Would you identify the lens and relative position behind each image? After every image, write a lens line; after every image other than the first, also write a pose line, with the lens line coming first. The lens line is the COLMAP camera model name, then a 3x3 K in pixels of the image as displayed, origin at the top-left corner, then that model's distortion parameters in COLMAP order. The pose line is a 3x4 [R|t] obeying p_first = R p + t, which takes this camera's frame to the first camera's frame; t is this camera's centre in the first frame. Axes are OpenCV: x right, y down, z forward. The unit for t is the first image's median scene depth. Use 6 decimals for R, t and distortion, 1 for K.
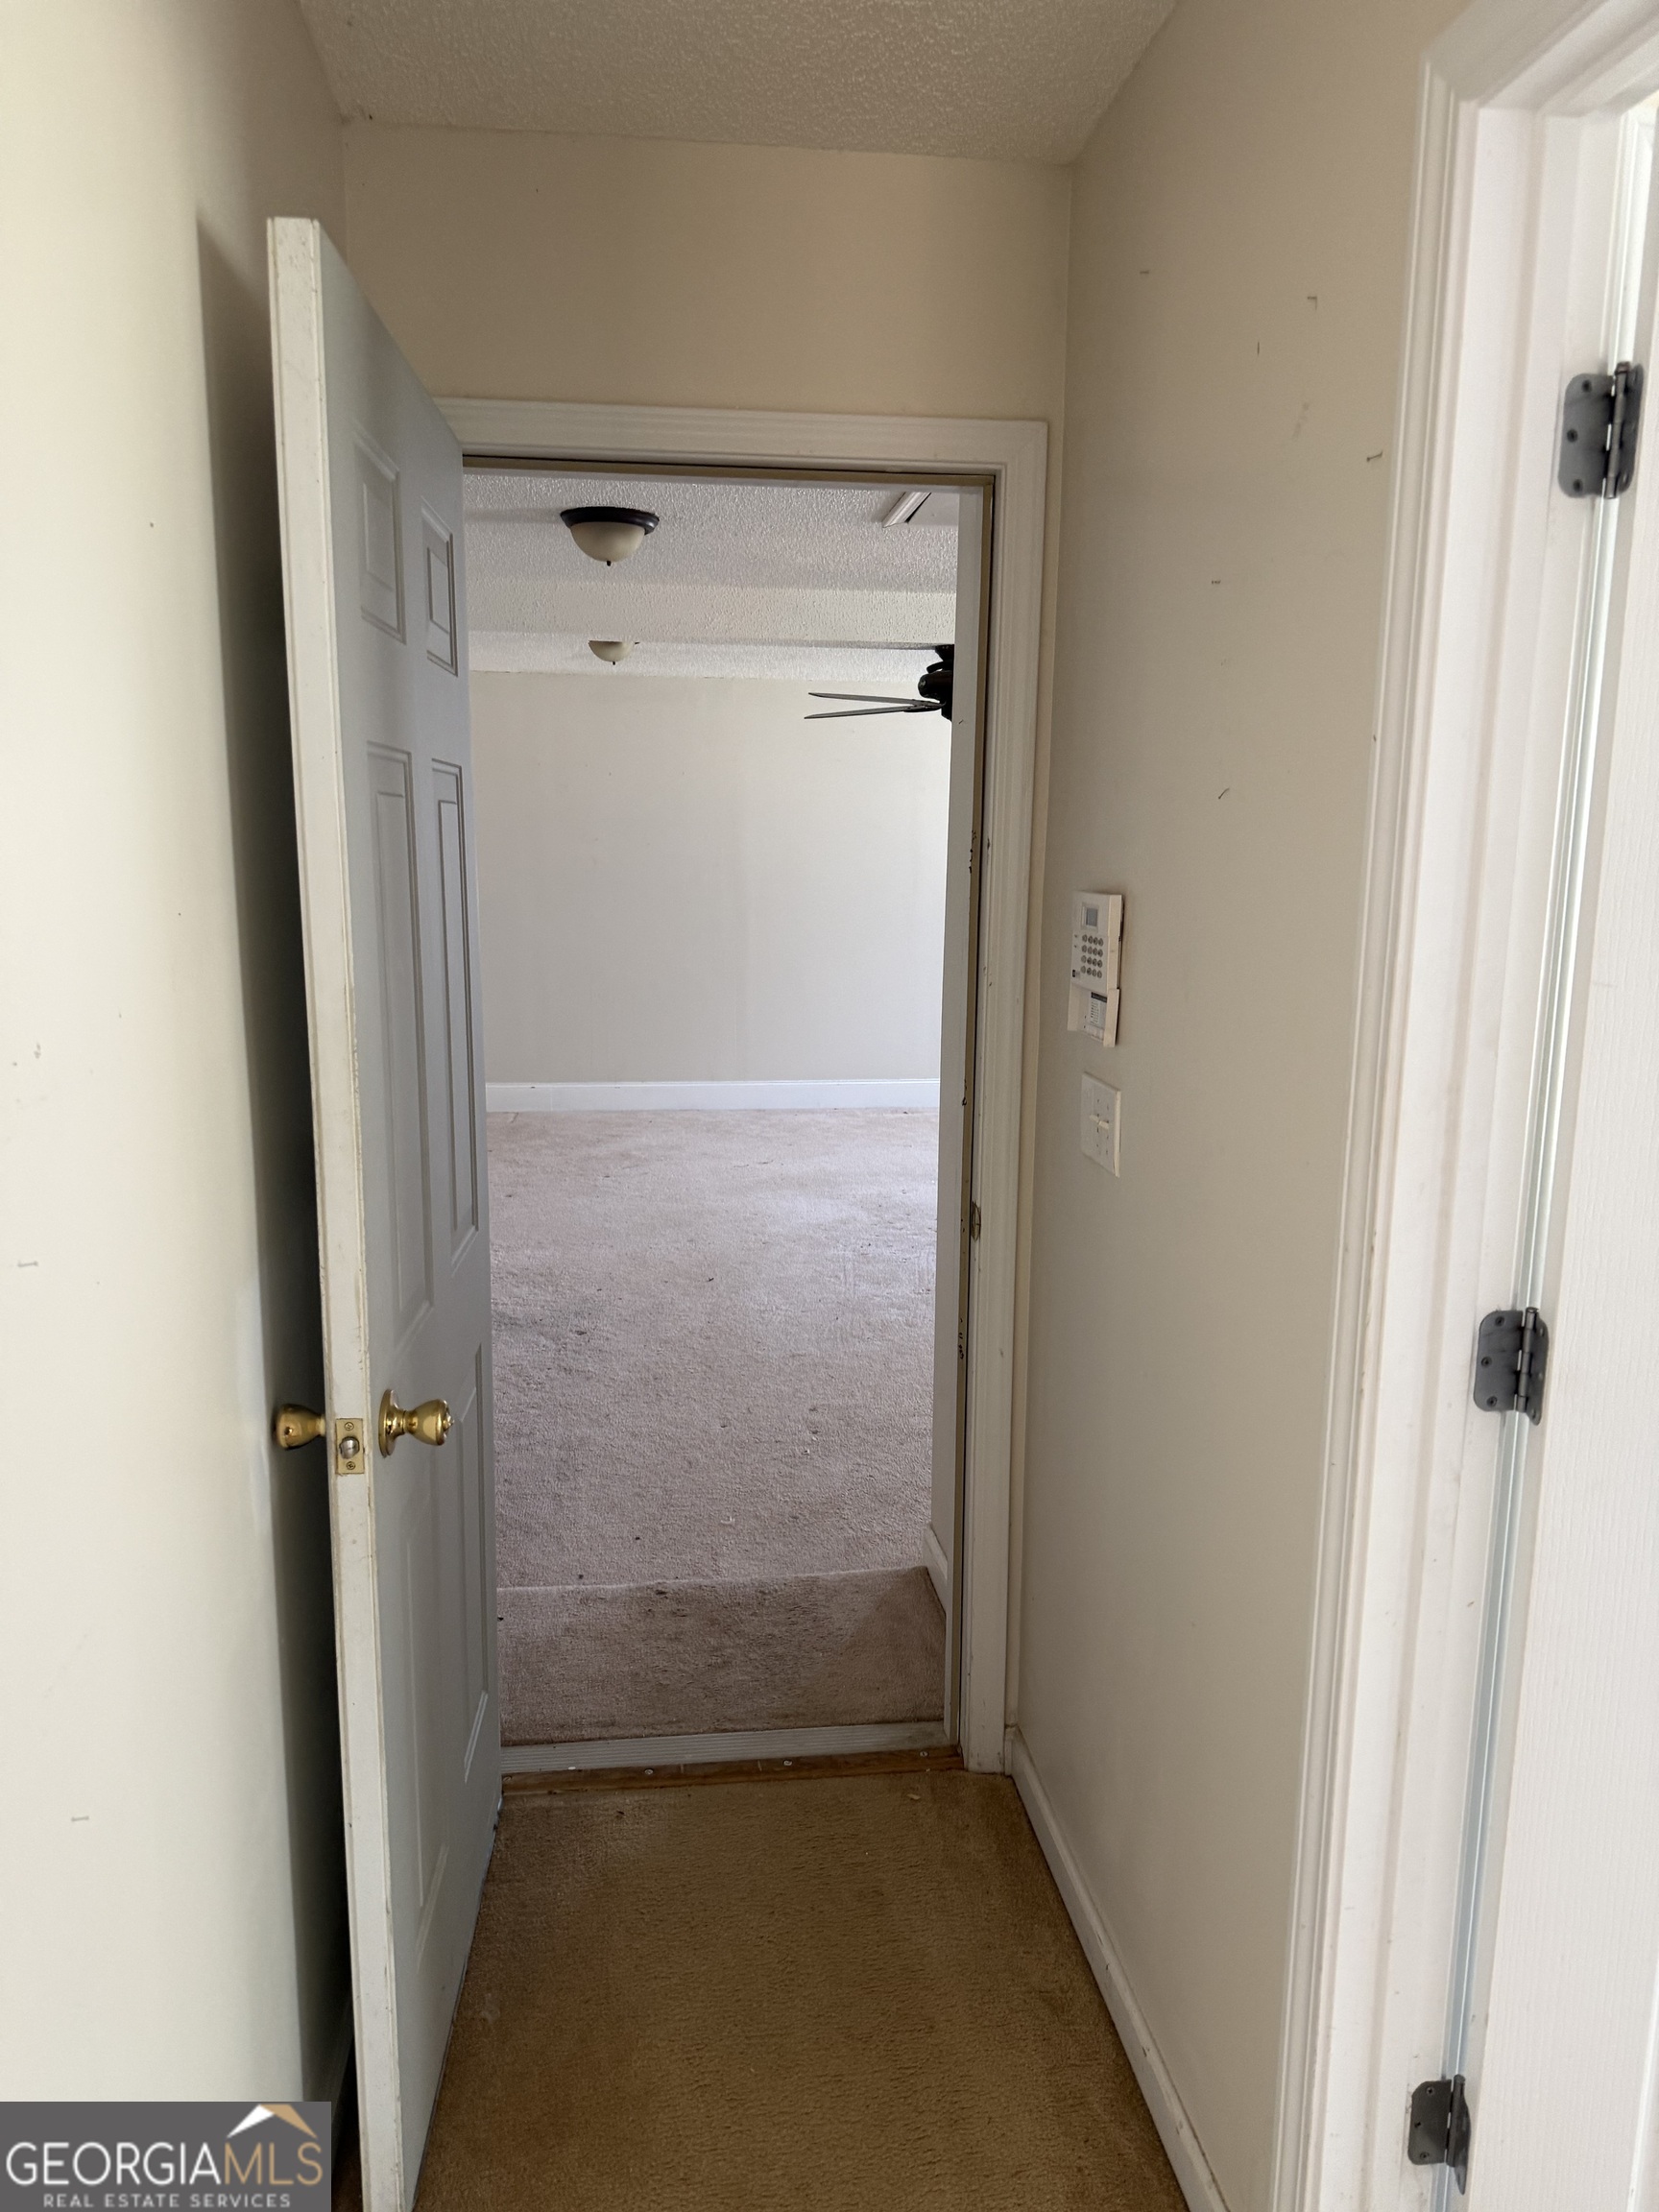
lens RADIAL K [[1562.7, 0, 823.6], [0, 1562.7, 1110.3], [0, 0, 1]] dist [-0.011017, -0.006139]
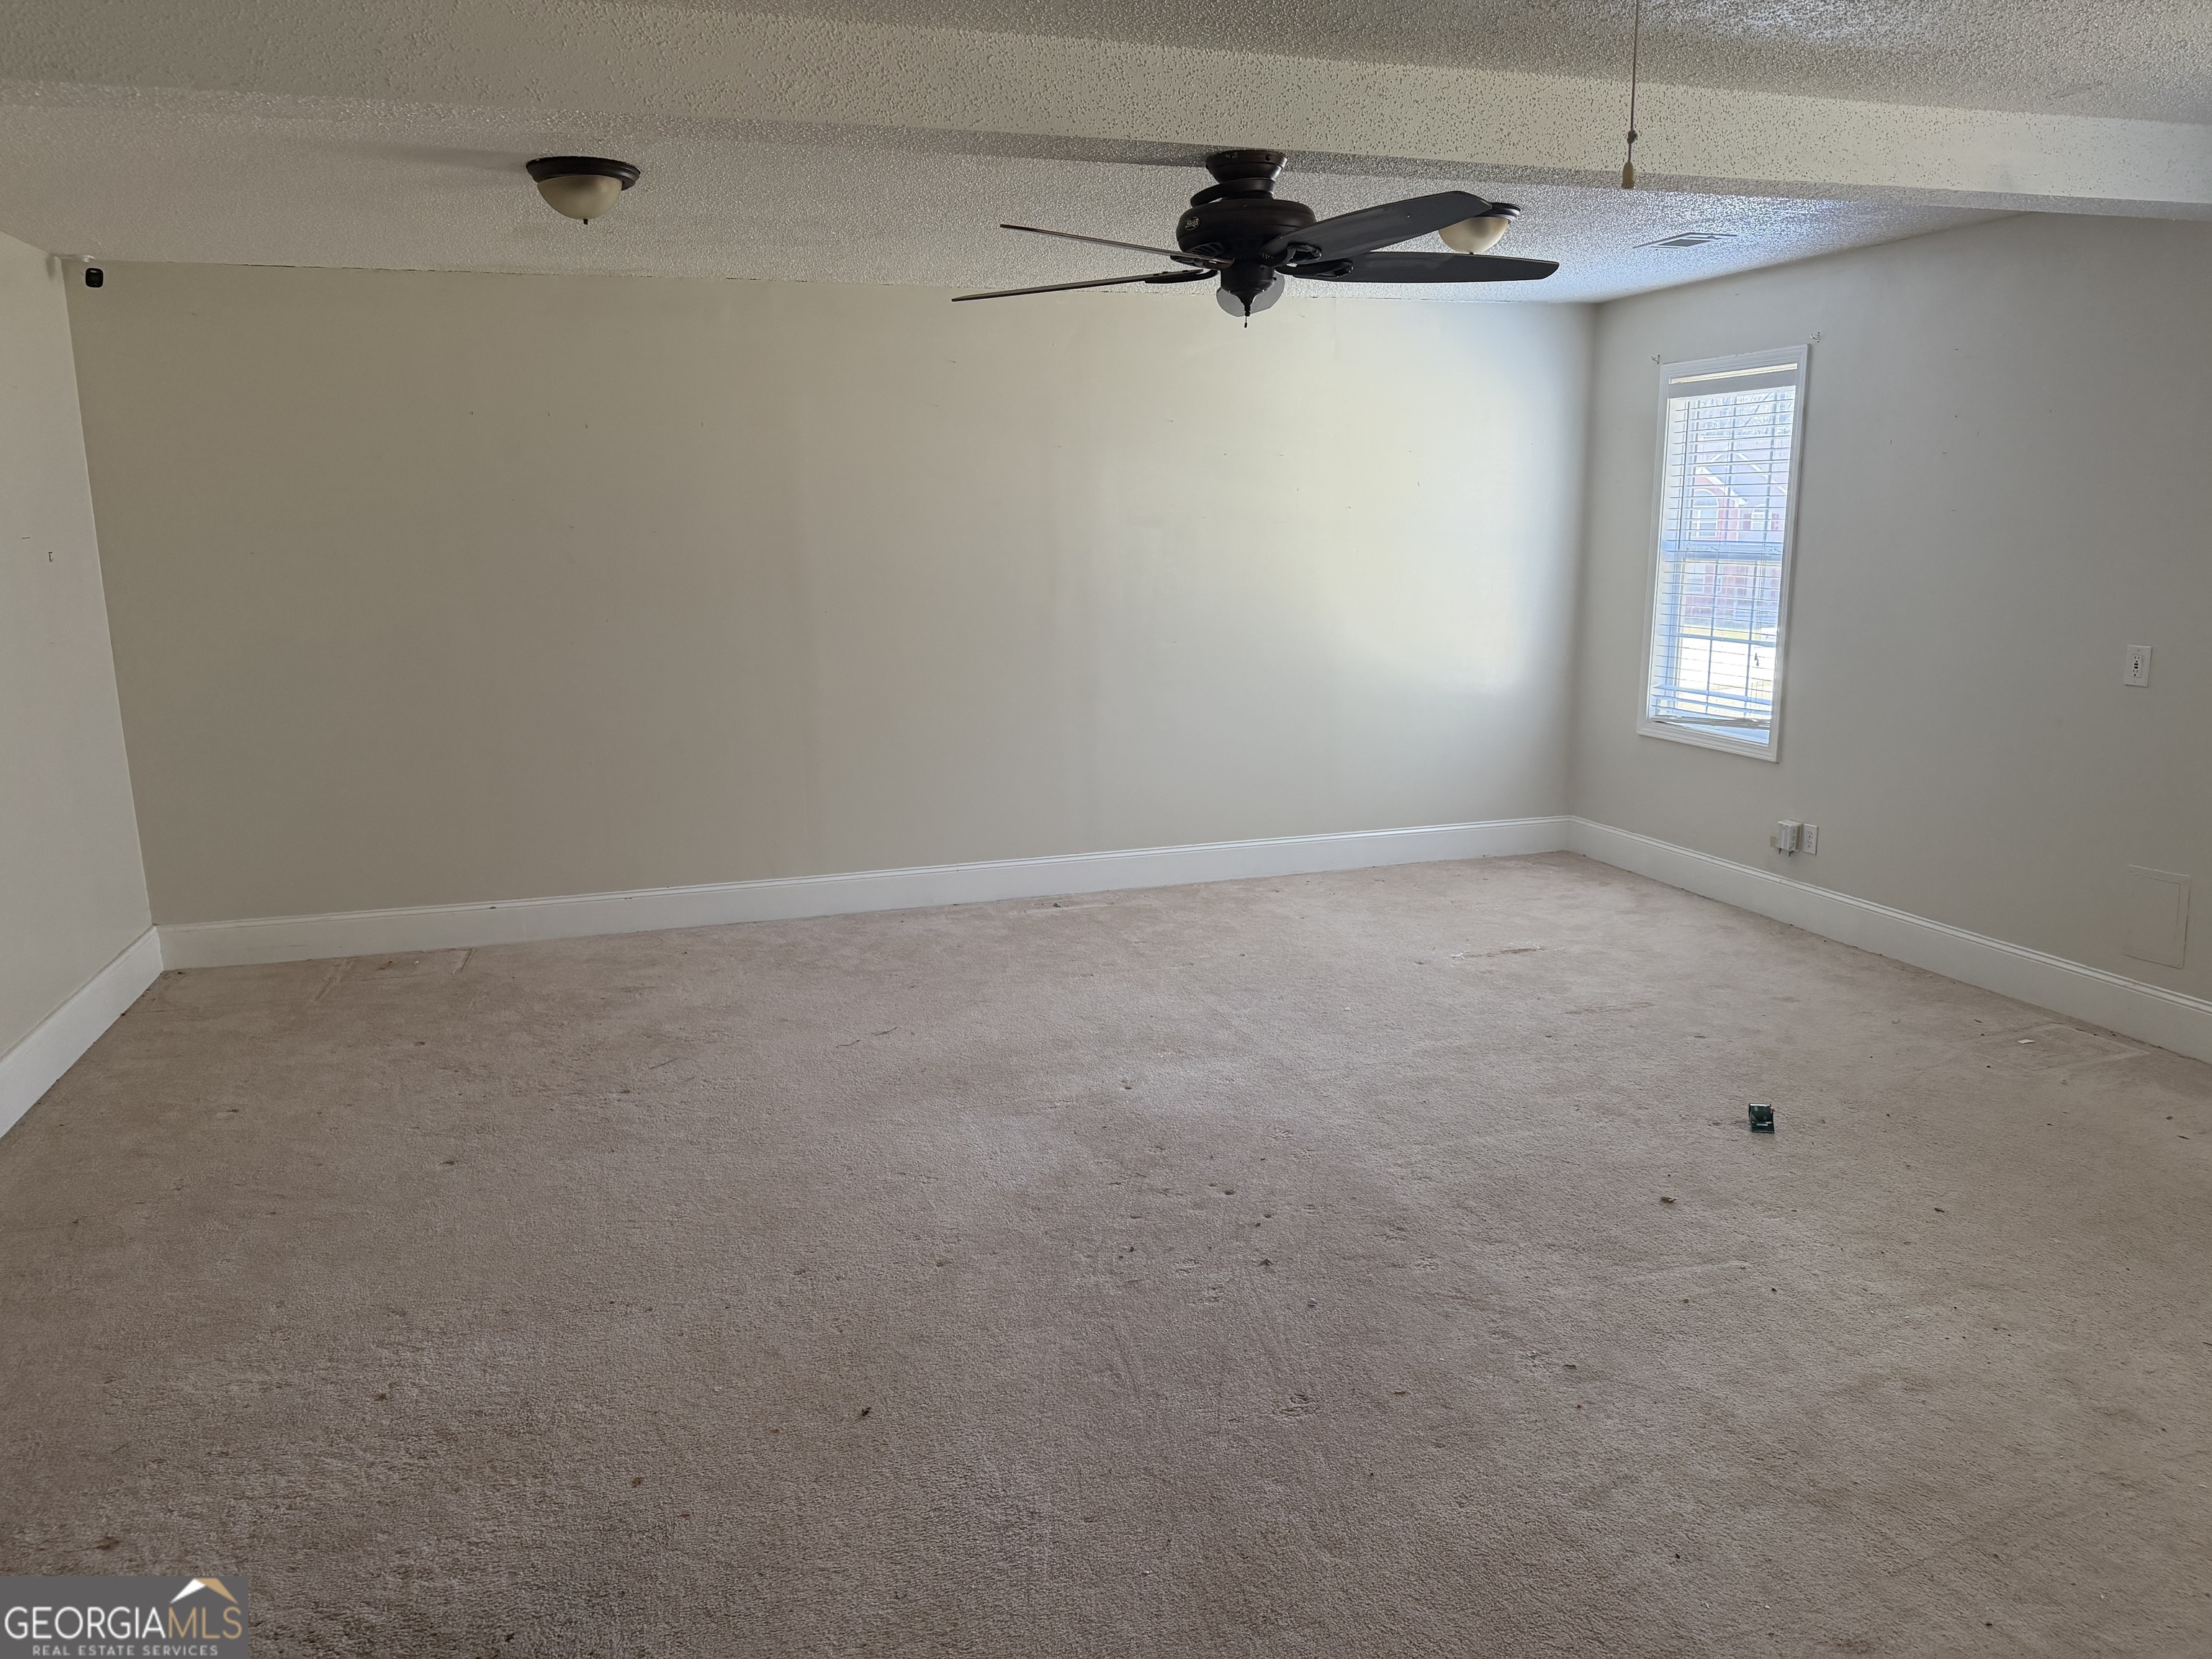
lens RADIAL K [[1562.7, 0, 1113.4], [0, 1562.7, 827.5], [0, 0, 1]] dist [-0.011017, -0.006139]
pose [[0.982904, -0.048311, 0.177670, -0.052509], [0.043363, 0.998559, 0.031629, -0.062700], [-0.178942, -0.023384, 0.983582, 0.355078]]
